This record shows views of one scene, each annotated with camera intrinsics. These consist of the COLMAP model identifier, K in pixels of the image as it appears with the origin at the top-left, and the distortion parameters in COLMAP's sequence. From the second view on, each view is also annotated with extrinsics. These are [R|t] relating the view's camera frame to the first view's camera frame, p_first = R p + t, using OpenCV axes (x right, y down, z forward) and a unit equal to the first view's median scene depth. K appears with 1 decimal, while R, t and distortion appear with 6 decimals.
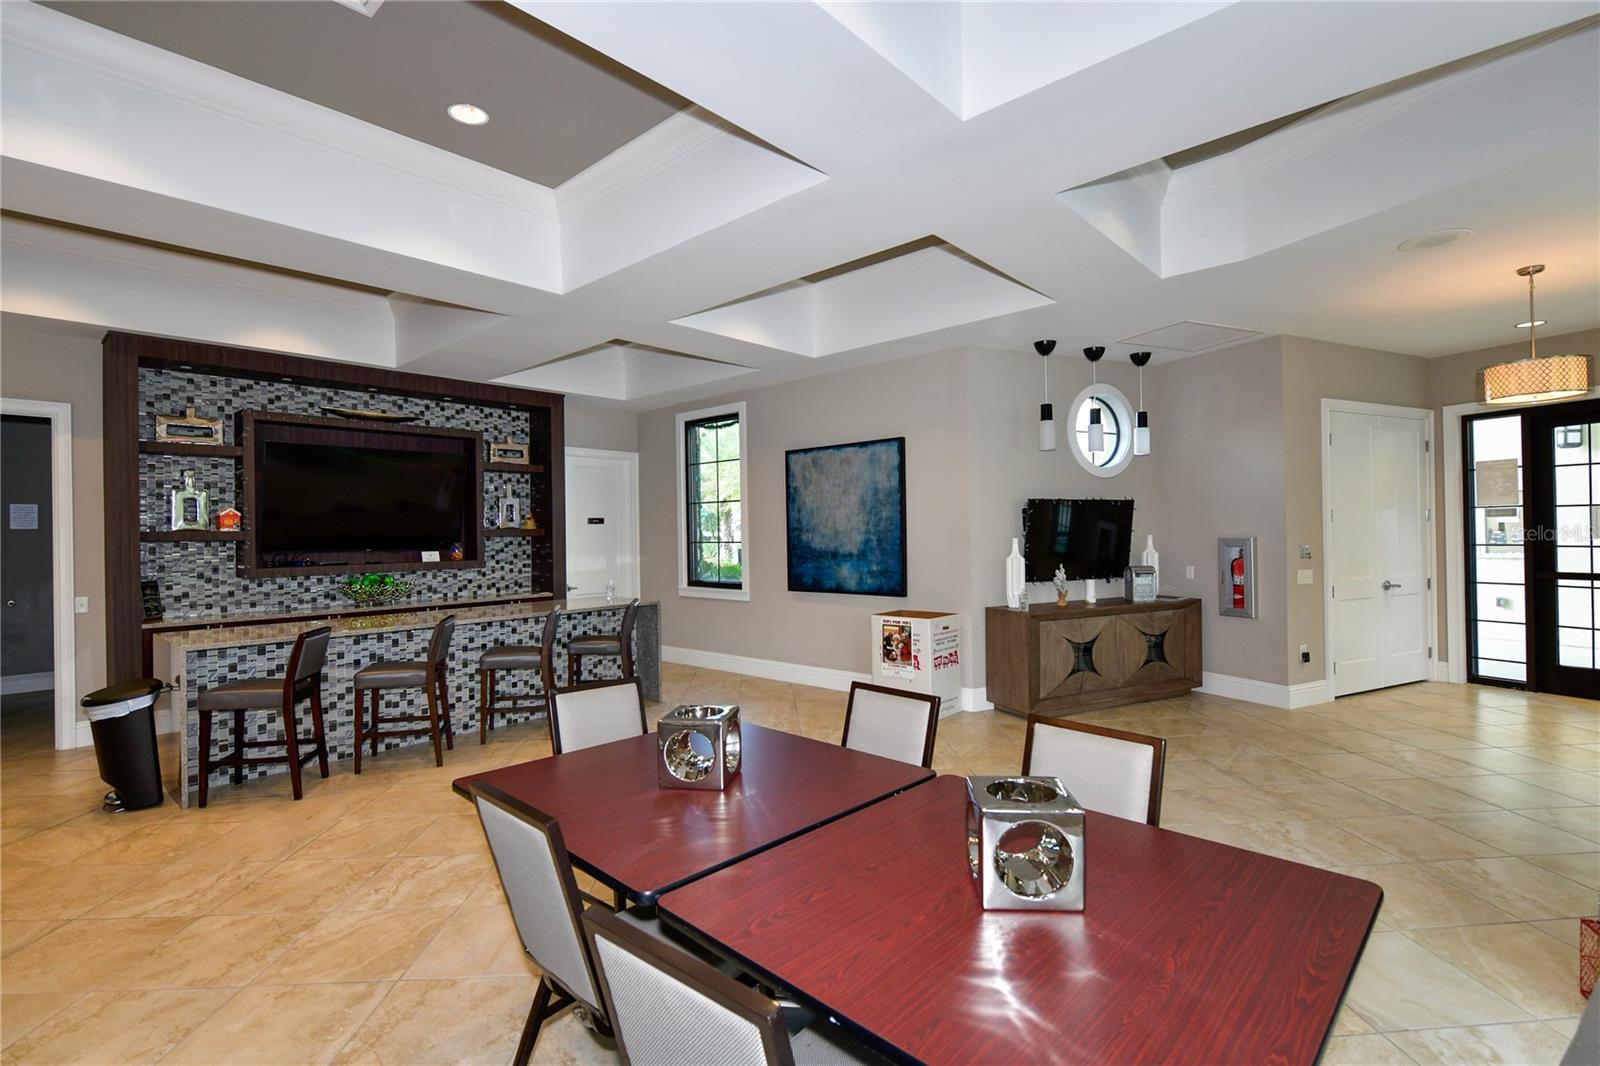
lens RADIAL K [[749.6, 0, 801.5], [0, 749.6, 528.7], [0, 0, 1]] dist [0.003288, -0.000173]
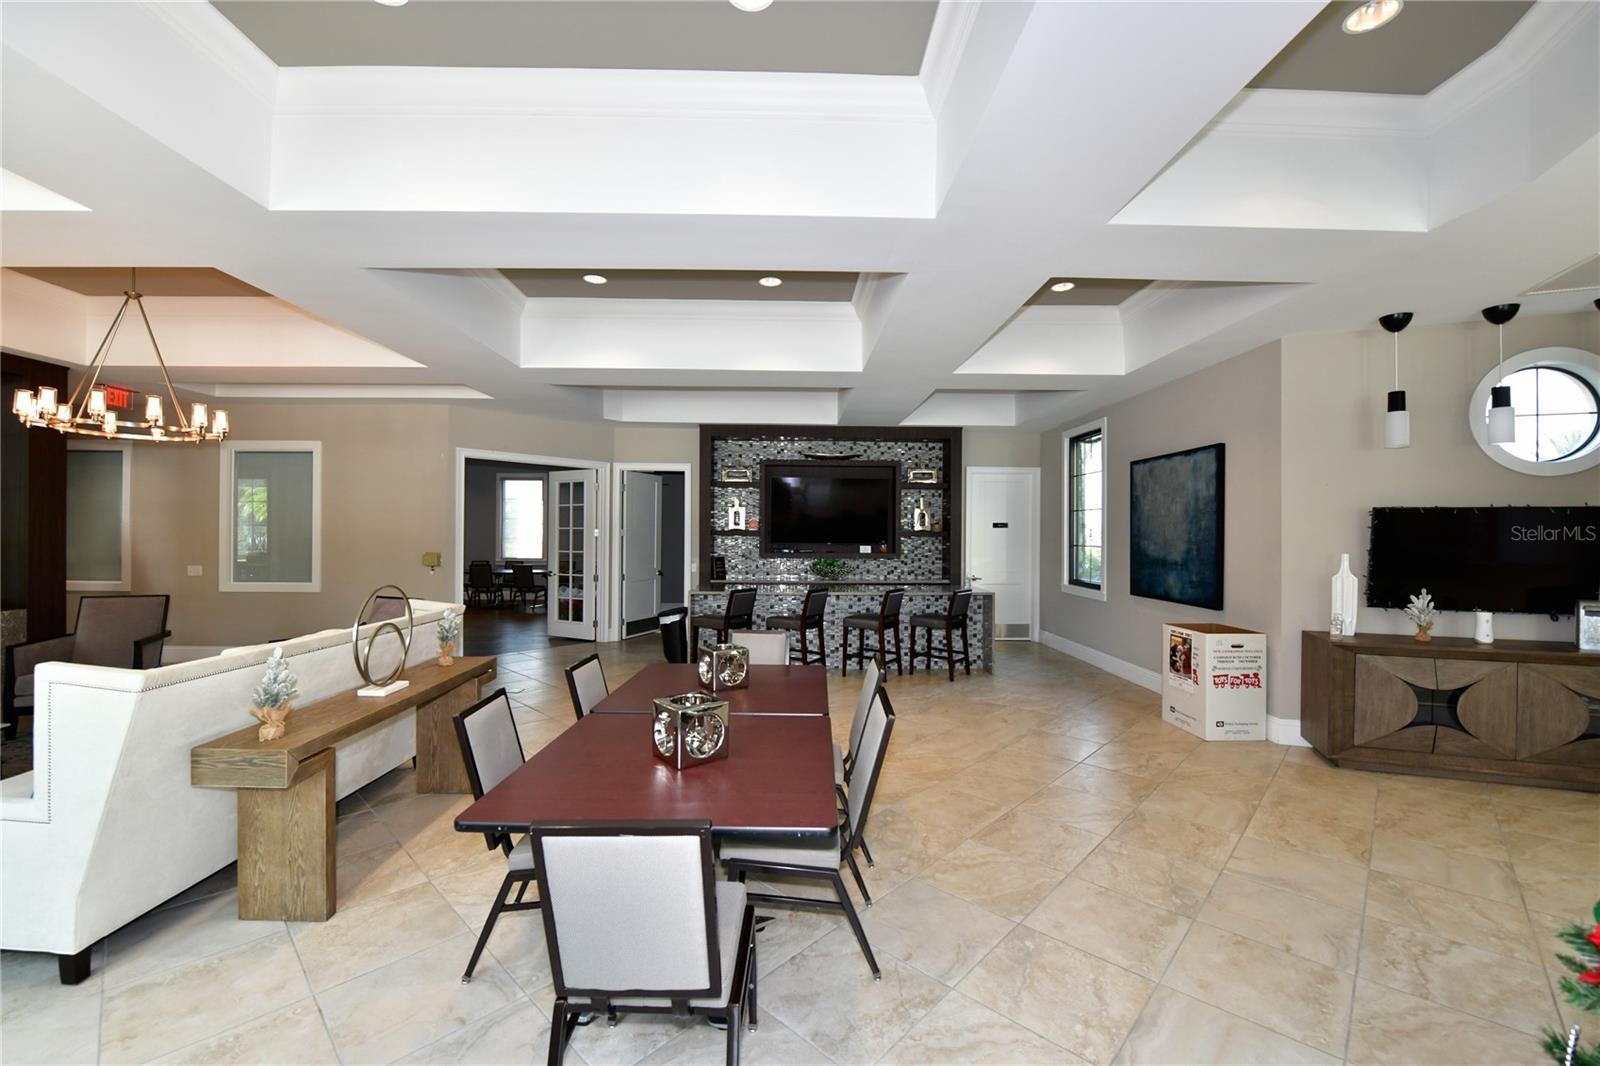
lens RADIAL K [[644.8, 0, 794.0], [0, 644.8, 532.4], [0, 0, 1]] dist [-0.001826, -0.000663]
pose [[0.689798, 0.019104, -0.723750, 0.346764], [-0.012633, 0.999817, 0.014351, -0.012982], [0.723892, -0.000757, 0.689913, 0.037609]]
